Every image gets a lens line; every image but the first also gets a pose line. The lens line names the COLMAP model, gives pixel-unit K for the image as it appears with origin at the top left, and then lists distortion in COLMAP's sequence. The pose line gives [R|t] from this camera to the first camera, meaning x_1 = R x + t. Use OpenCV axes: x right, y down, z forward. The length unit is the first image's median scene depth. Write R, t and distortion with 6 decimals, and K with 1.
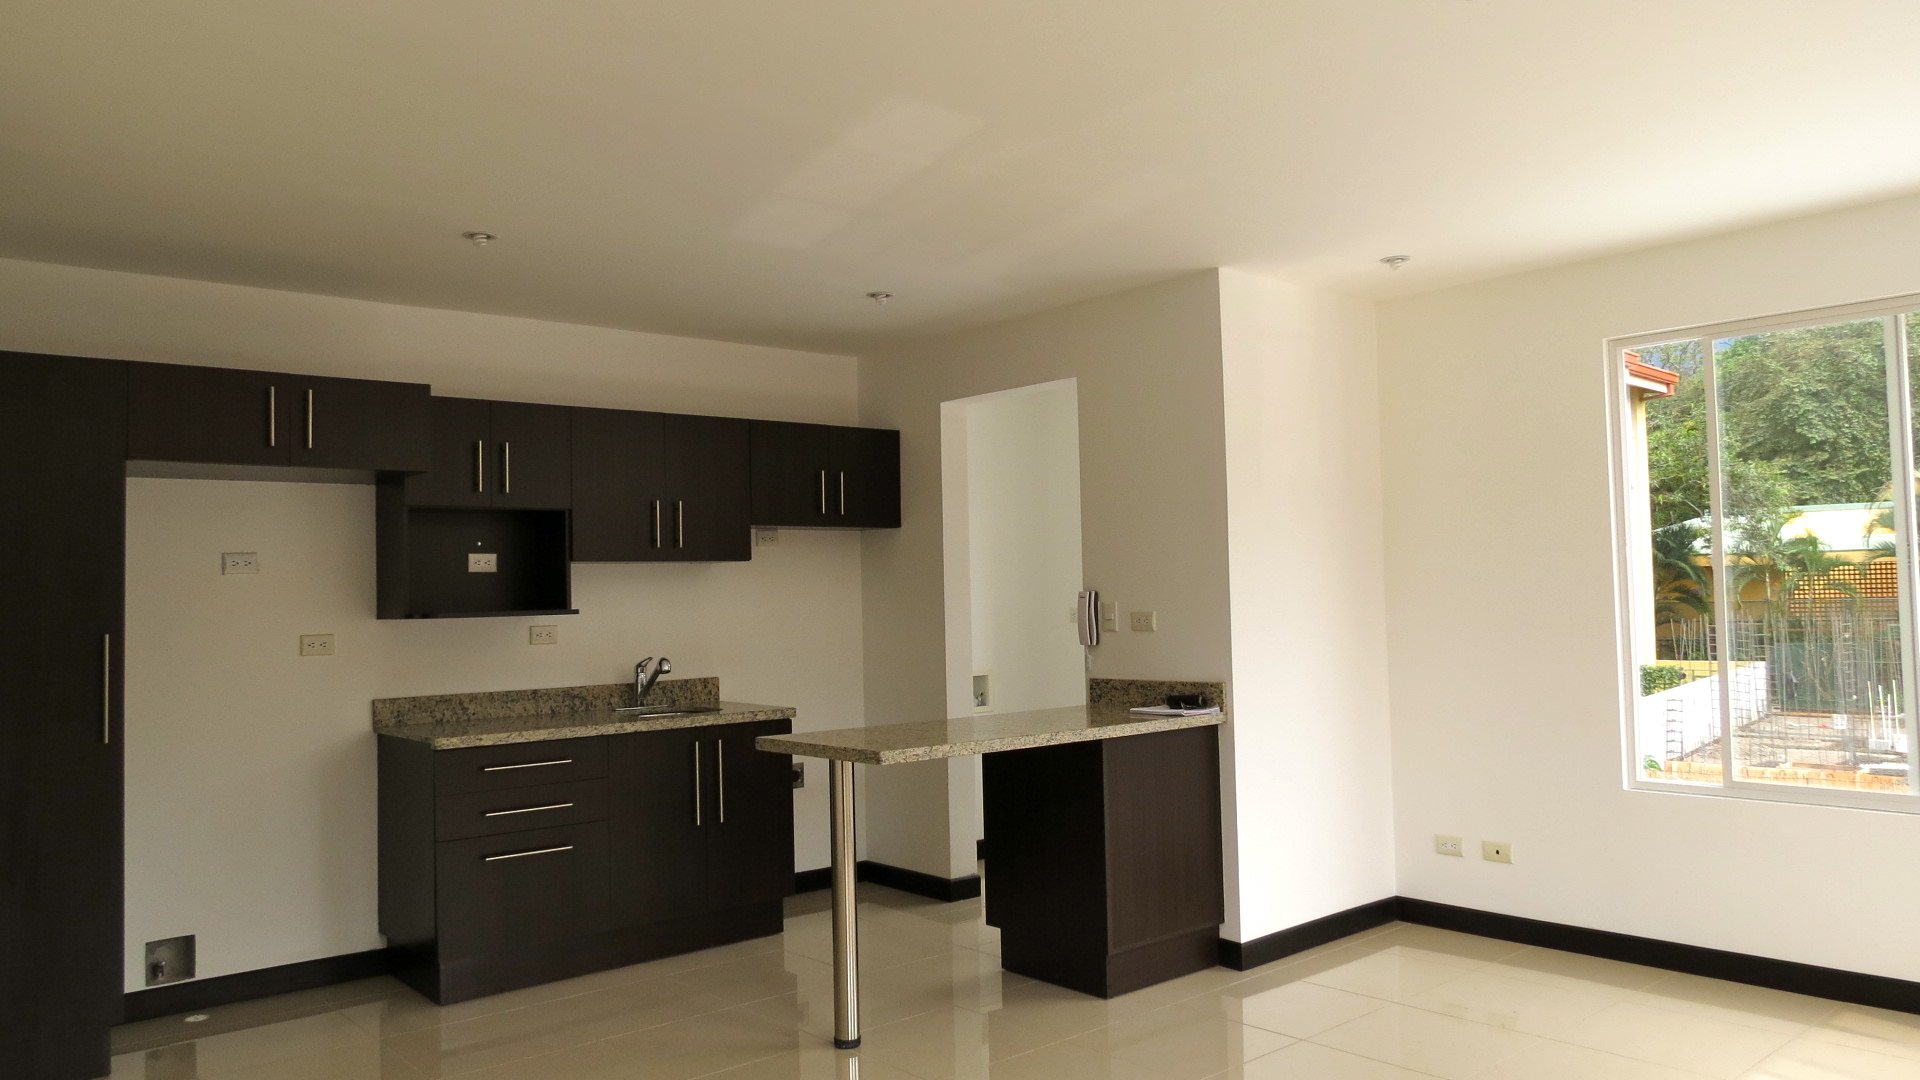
lens RADIAL K [[1366.7, 0, 969.5], [0, 1366.7, 551.8], [0, 0, 1]] dist [-0.019602, -0.001796]
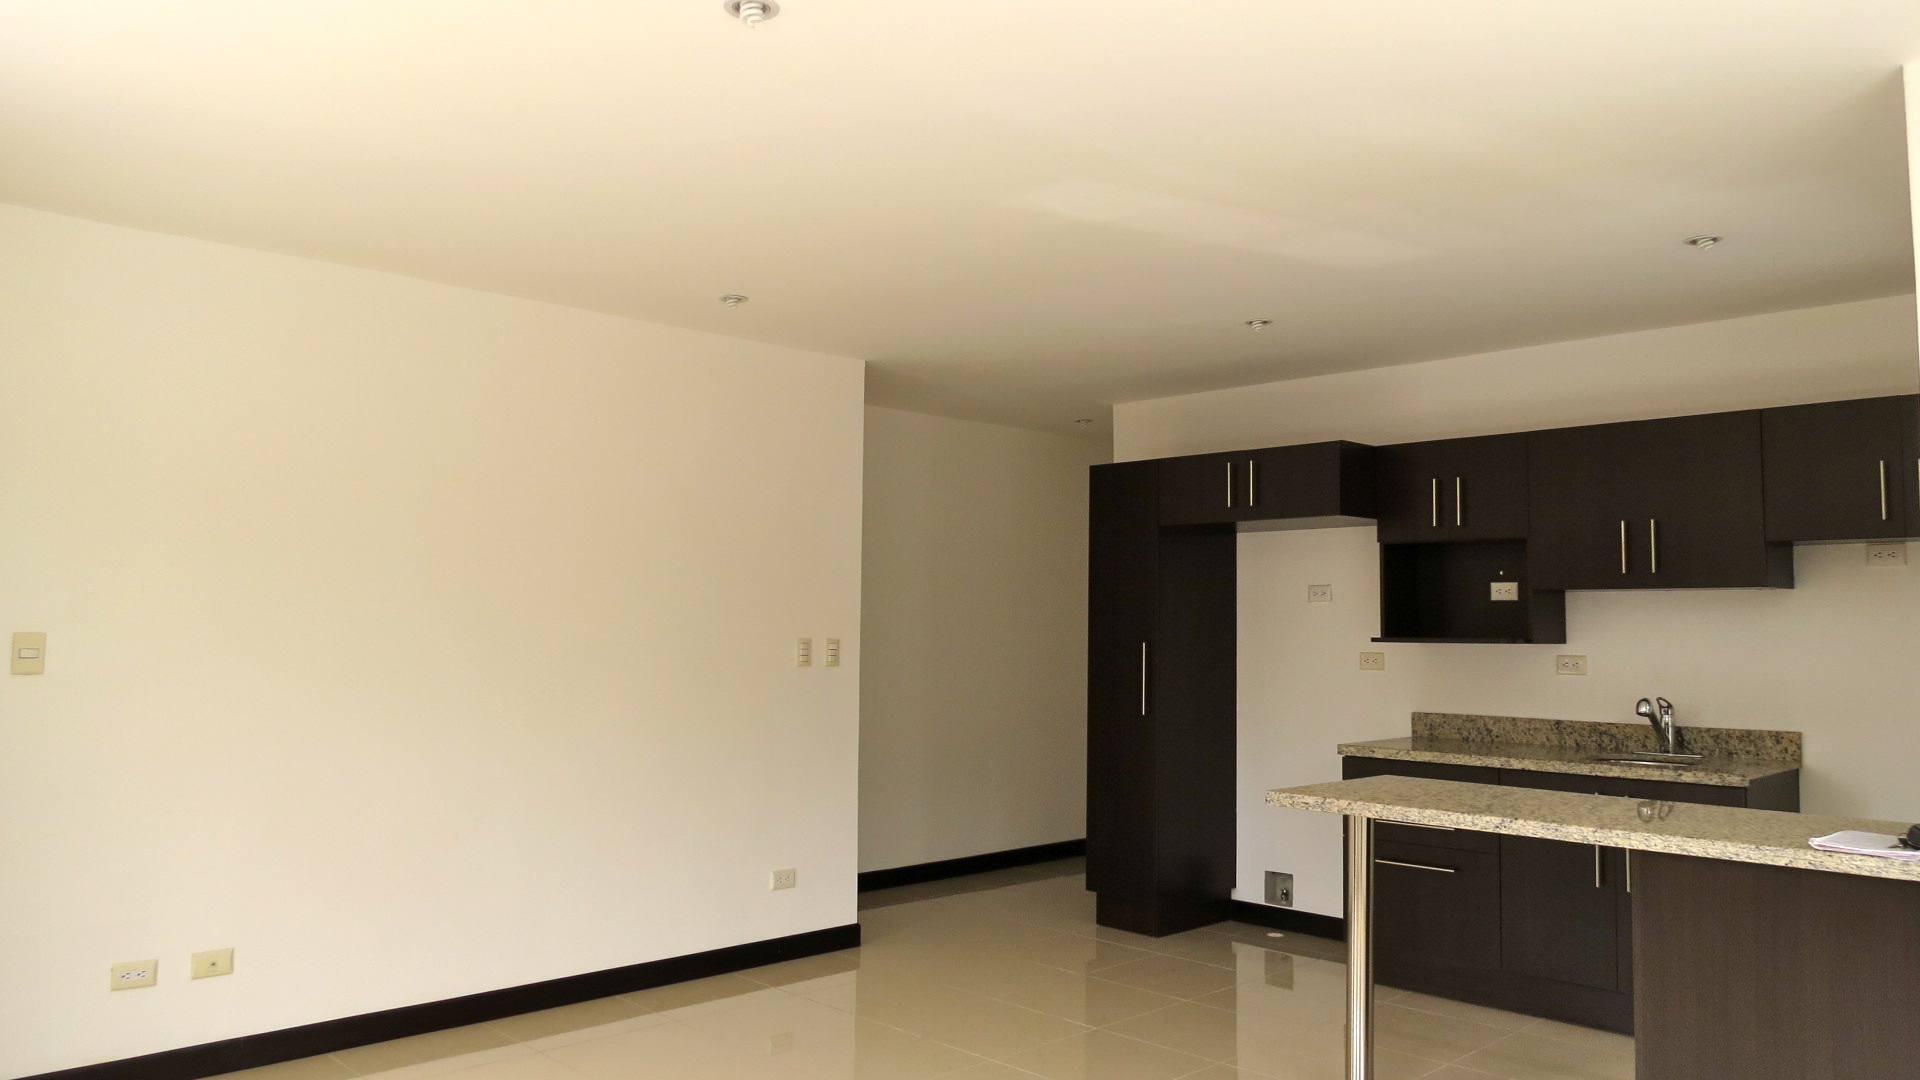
lens RADIAL K [[1366.7, 0, 970.1], [0, 1366.7, 526.0], [0, 0, 1]] dist [-0.019602, -0.001796]
pose [[0.044810, -0.049992, -0.997744, 0.657591], [0.018983, 0.998609, -0.049182, 0.001738], [0.998815, -0.016736, 0.045697, 0.544317]]
